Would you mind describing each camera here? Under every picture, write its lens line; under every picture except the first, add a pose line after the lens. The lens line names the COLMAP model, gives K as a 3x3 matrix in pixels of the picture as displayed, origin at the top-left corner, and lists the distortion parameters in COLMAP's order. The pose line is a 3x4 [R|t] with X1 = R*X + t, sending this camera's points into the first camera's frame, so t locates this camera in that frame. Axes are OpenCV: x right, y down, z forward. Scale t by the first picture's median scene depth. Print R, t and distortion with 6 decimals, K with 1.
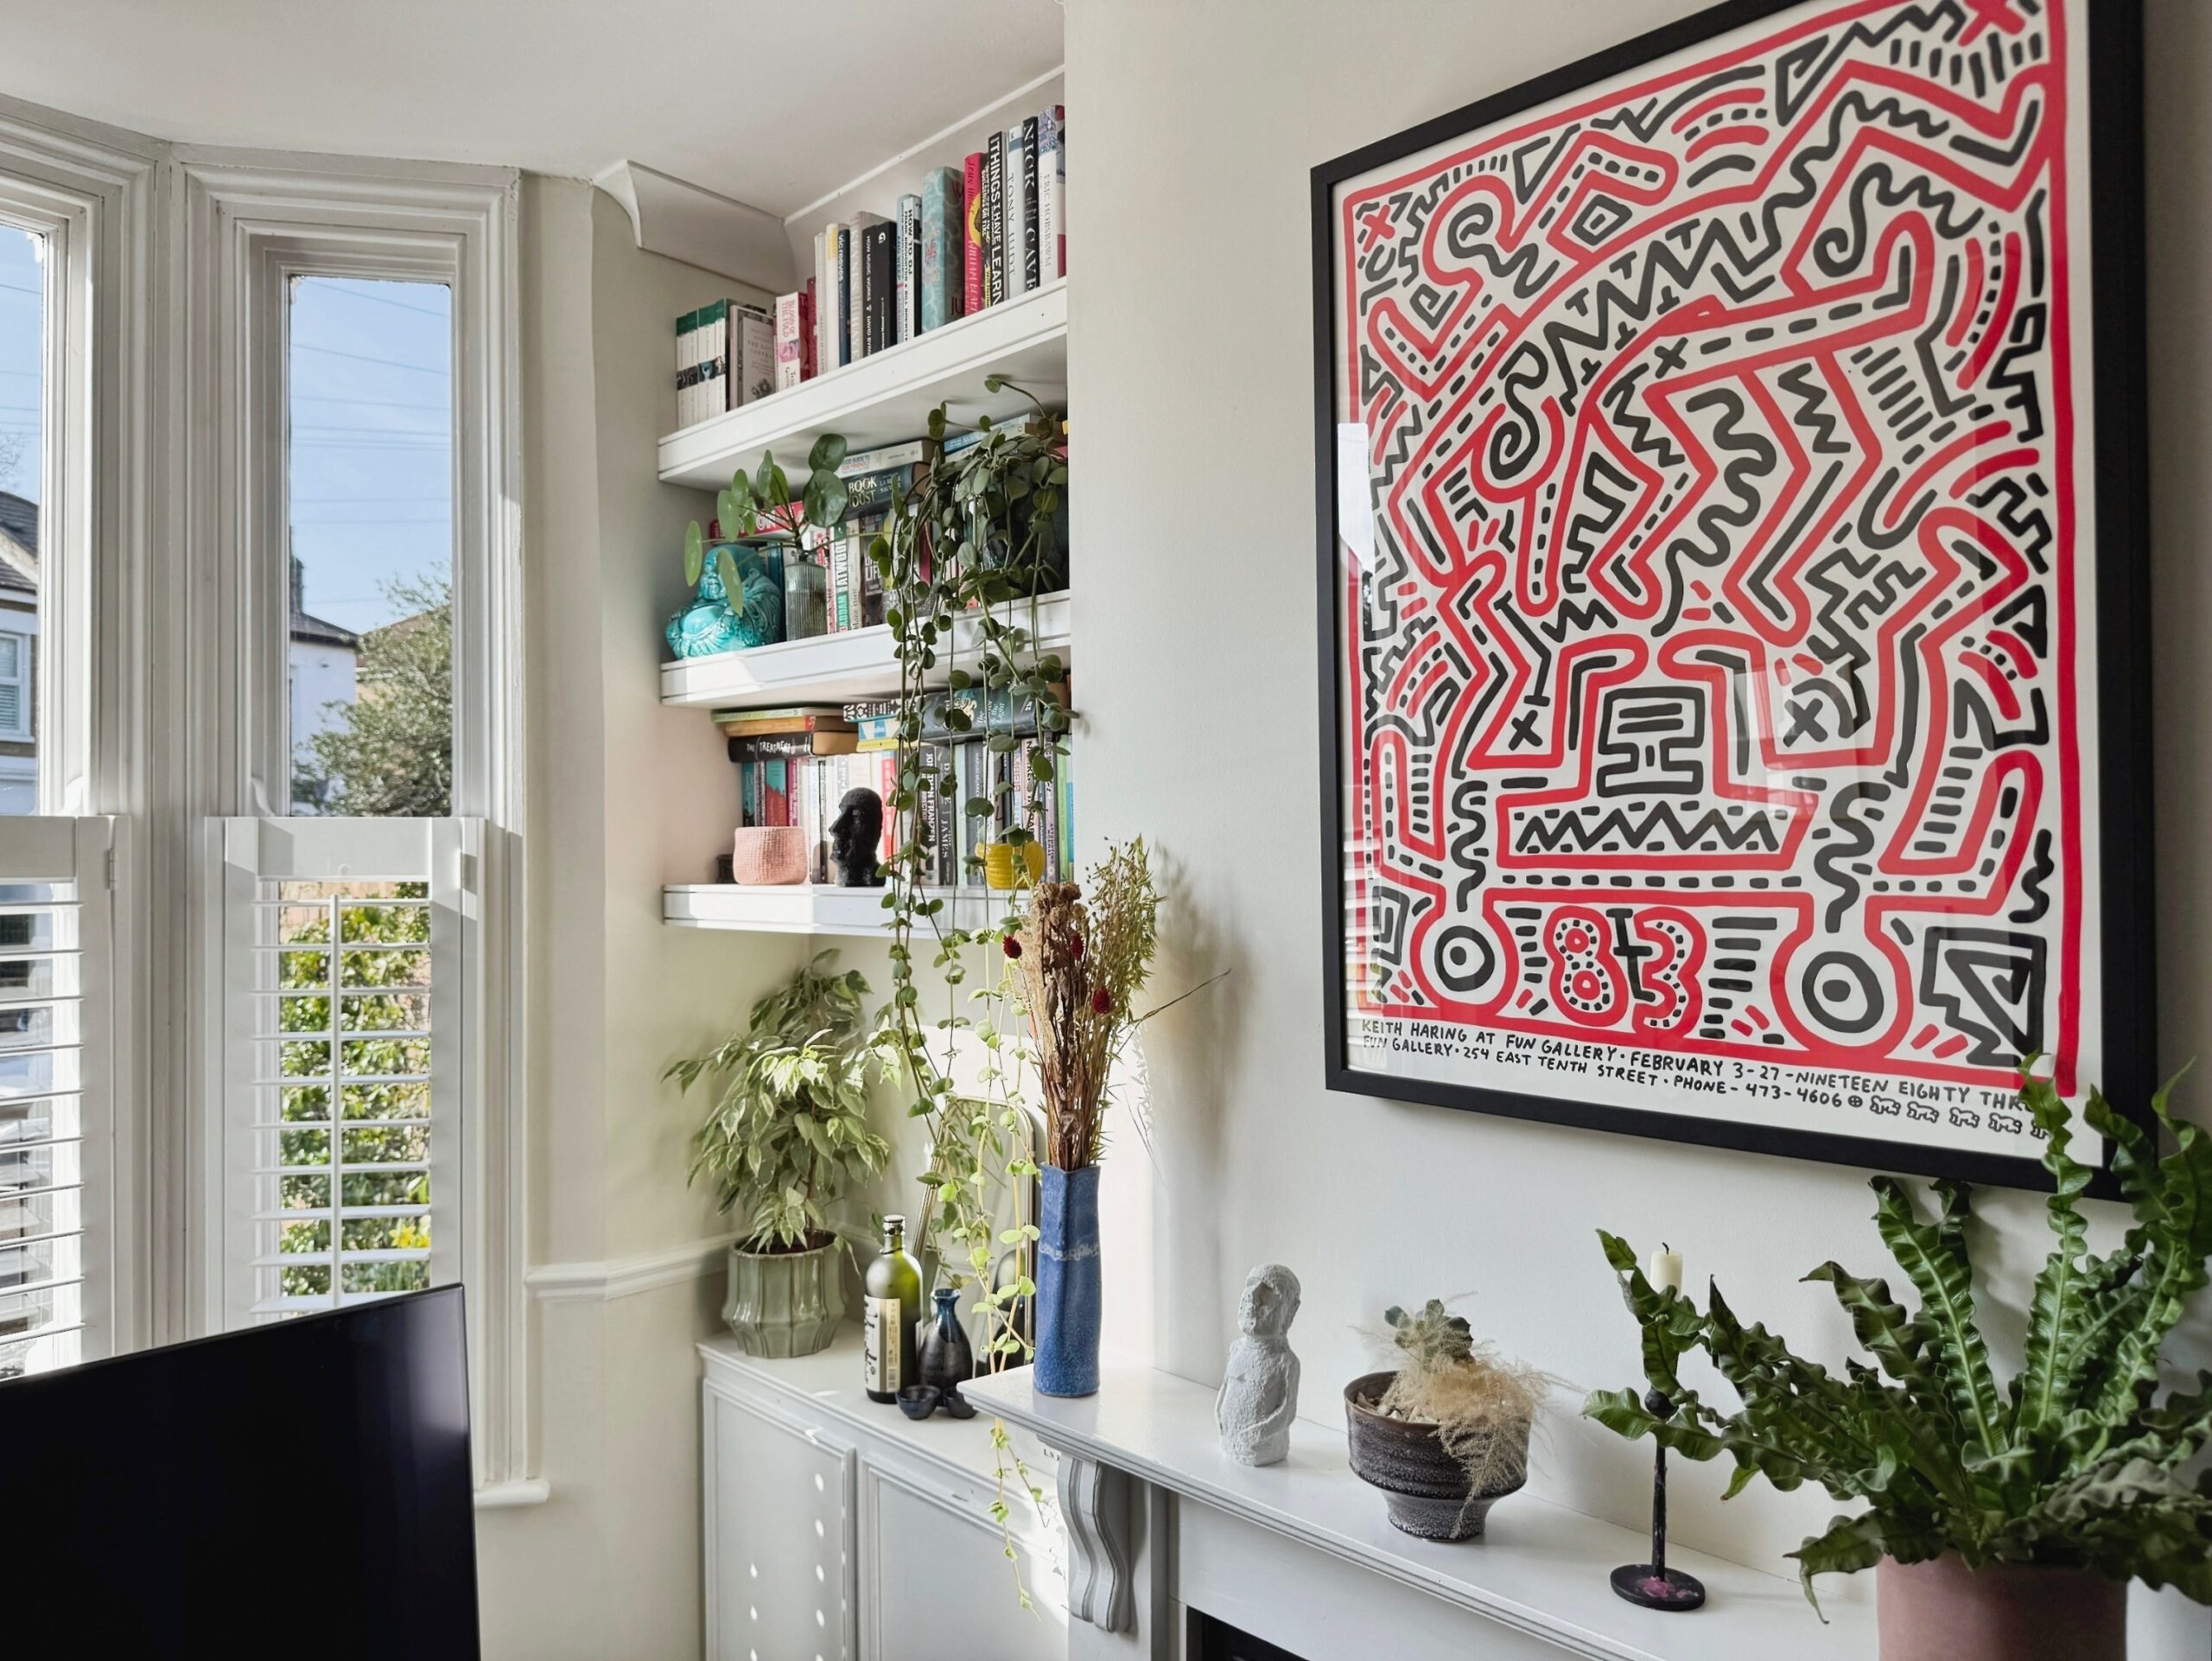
lens RADIAL K [[1628.6, 0, 956.6], [0, 1628.6, 869.8], [0, 0, 1]] dist [0.099426, -0.133585]
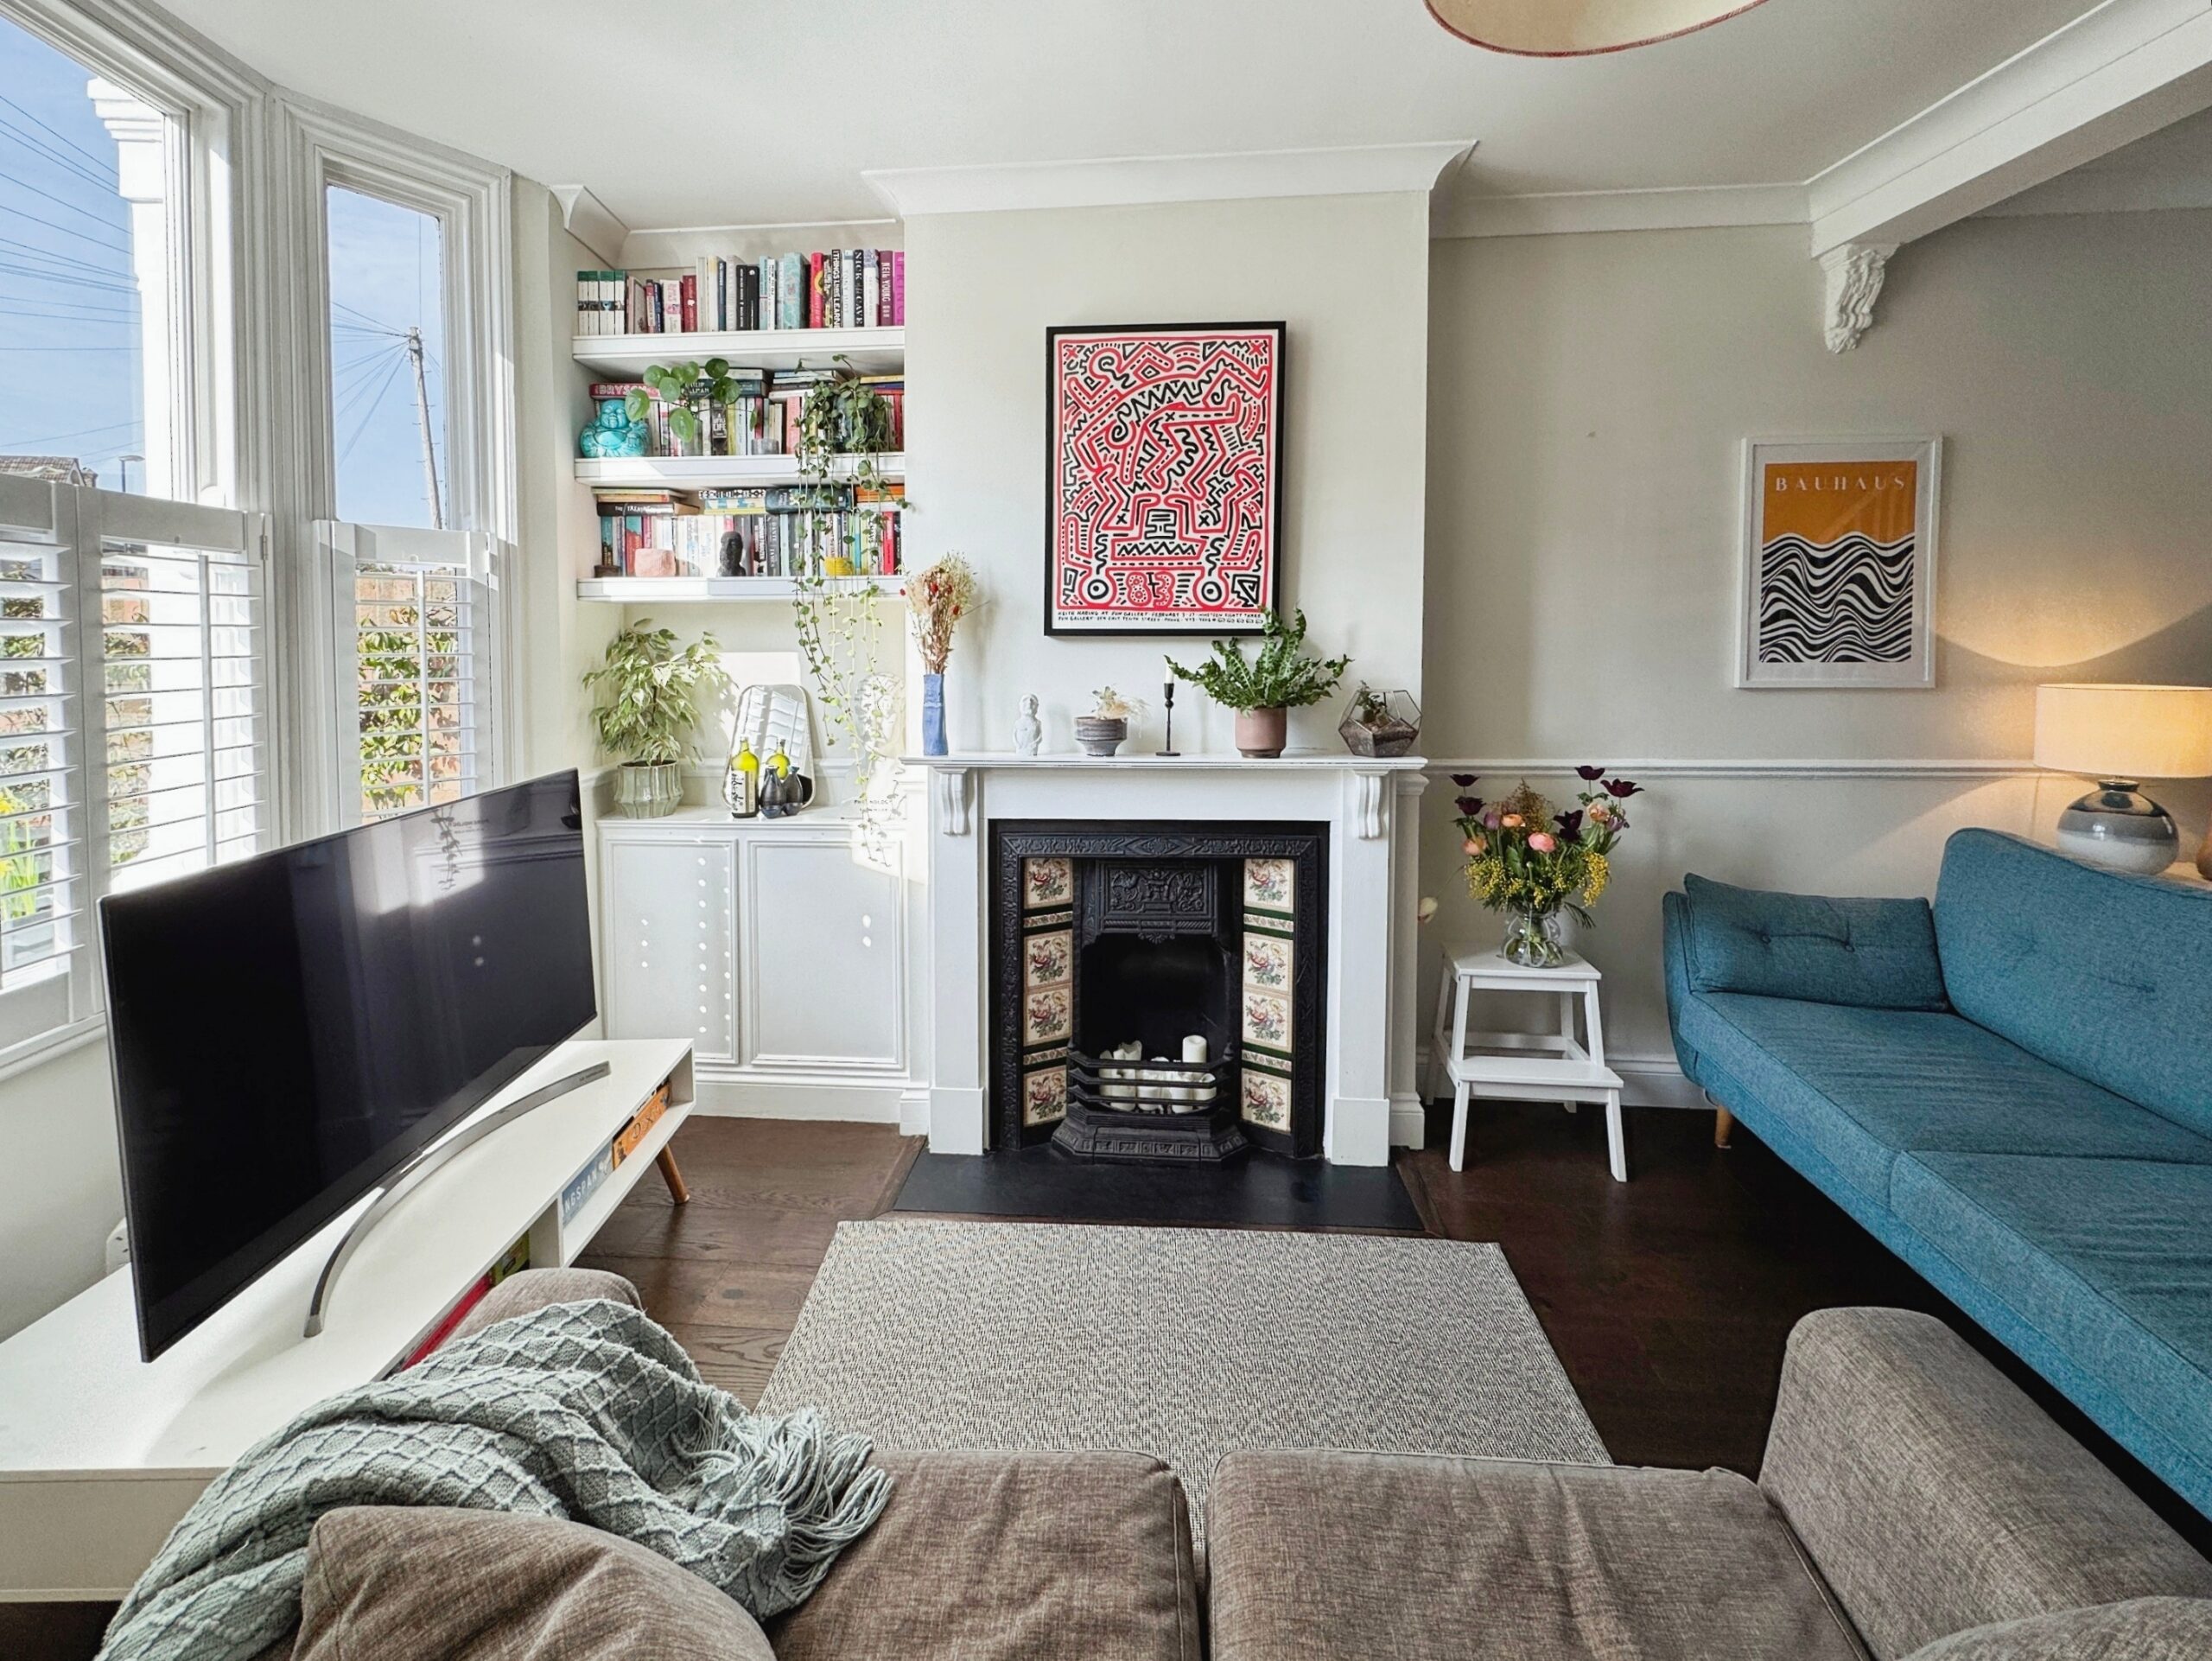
lens RADIAL K [[949.1, 0, 1047.5], [0, 949.1, 689.0], [0, 0, 1]] dist [0.007396, 0.000591]
pose [[0.752111, -0.029737, 0.658365, -1.034408], [-0.005500, 0.998663, 0.051392, 0.159617], [-0.659013, -0.042274, 0.750943, -0.359039]]
